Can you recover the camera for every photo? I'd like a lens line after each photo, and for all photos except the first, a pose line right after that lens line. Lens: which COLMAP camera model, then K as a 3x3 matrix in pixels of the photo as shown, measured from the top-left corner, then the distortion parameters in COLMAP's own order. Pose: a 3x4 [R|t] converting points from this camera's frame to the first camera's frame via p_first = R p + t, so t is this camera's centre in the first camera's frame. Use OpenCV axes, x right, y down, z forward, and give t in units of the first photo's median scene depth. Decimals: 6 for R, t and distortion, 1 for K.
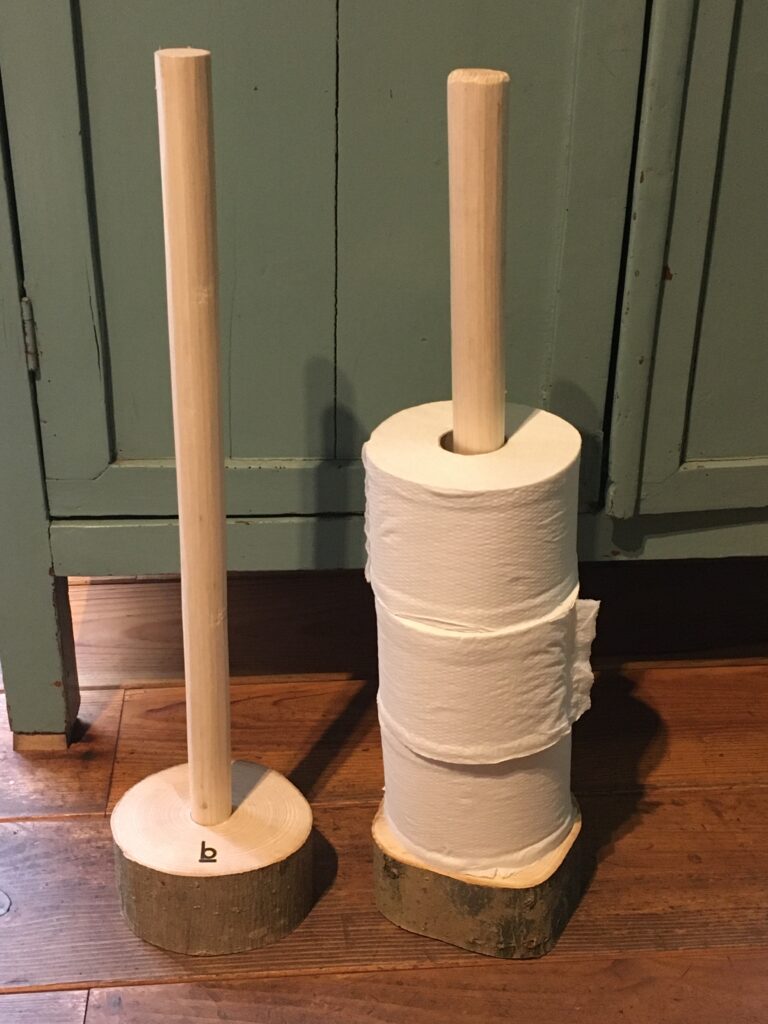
lens RADIAL K [[1374.8, 0, 380.5], [0, 1374.8, 510.9], [0, 0, 1]] dist [0.029661, 0.000000]
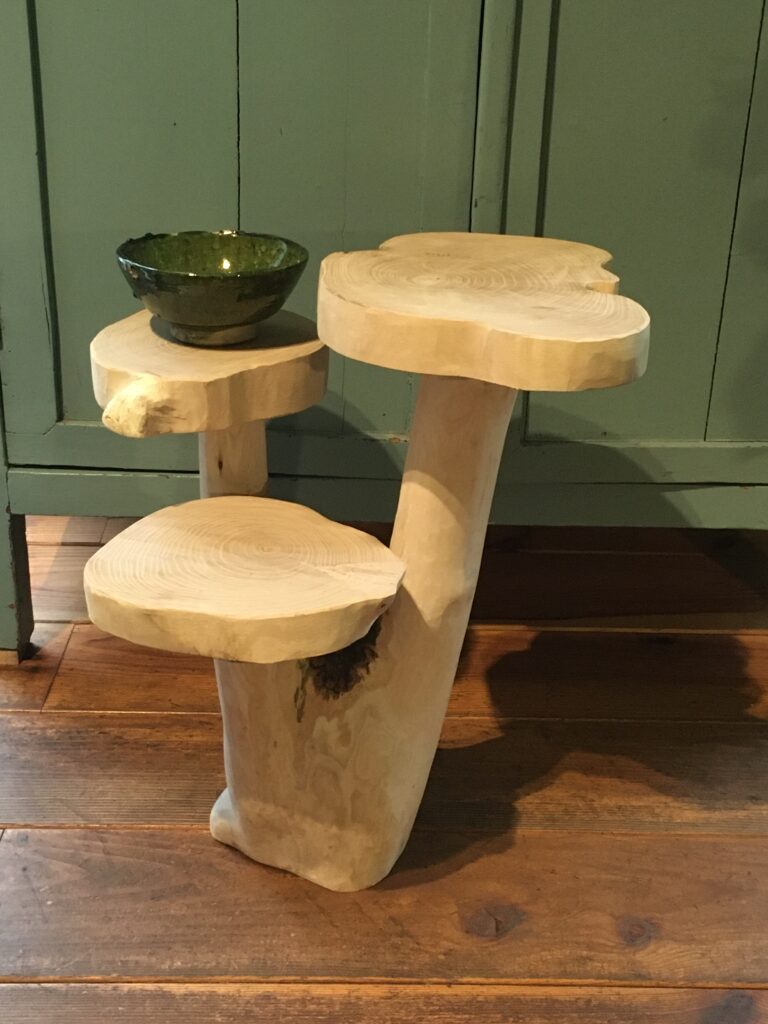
lens RADIAL K [[1374.8, 0, 386.4], [0, 1374.8, 513.6], [0, 0, 1]] dist [0.029661, 0.000000]
pose [[0.997969, 0.044082, -0.045995, 0.155813], [-0.046428, 0.997606, -0.051252, 0.095575], [0.043626, 0.053283, 0.997626, -0.213926]]
